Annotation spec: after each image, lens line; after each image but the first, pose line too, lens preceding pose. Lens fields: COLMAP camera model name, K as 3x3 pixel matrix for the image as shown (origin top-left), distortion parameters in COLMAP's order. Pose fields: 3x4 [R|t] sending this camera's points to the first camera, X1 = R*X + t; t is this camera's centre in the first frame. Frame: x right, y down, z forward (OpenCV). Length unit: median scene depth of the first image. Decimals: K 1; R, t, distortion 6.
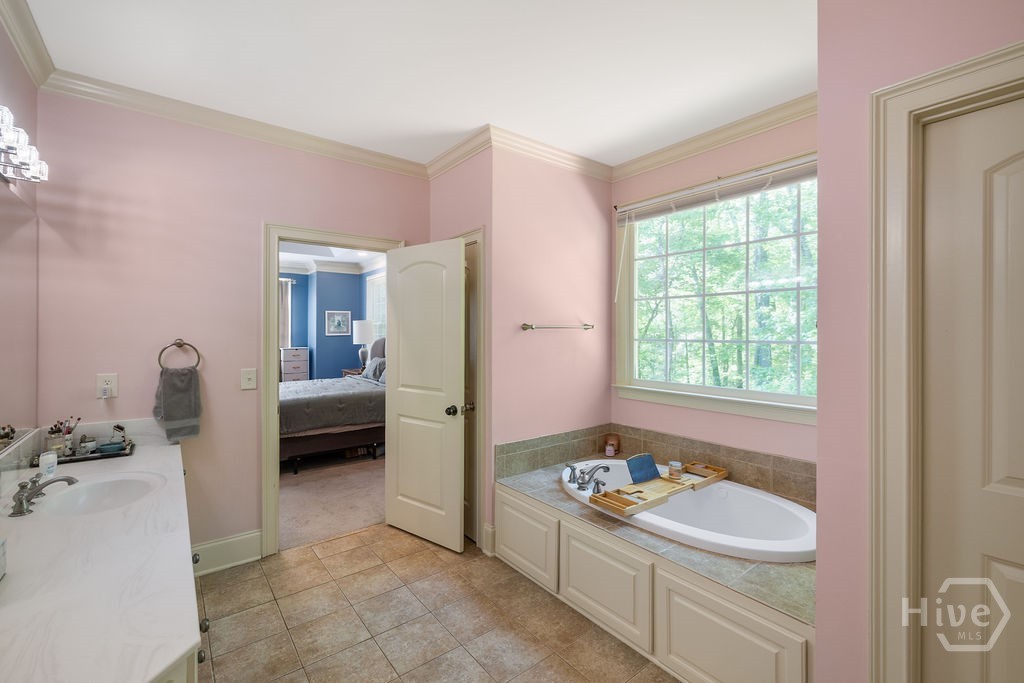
lens RADIAL K [[431.1, 0, 514.3], [0, 431.1, 334.1], [0, 0, 1]] dist [0.000030, -0.000791]
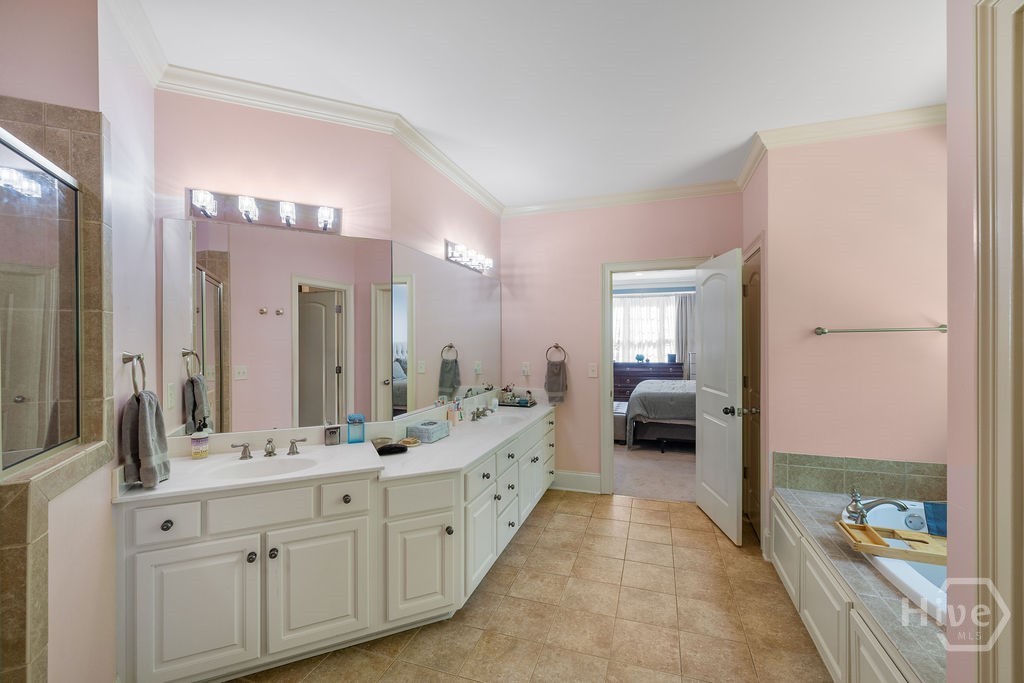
lens RADIAL K [[431.1, 0, 530.7], [0, 431.1, 344.3], [0, 0, 1]] dist [0.000030, -0.000791]
pose [[0.562779, 0.003348, -0.826601, 0.522803], [0.005654, 0.999953, 0.007899, 0.000577], [0.826588, -0.009119, 0.562733, -0.014438]]
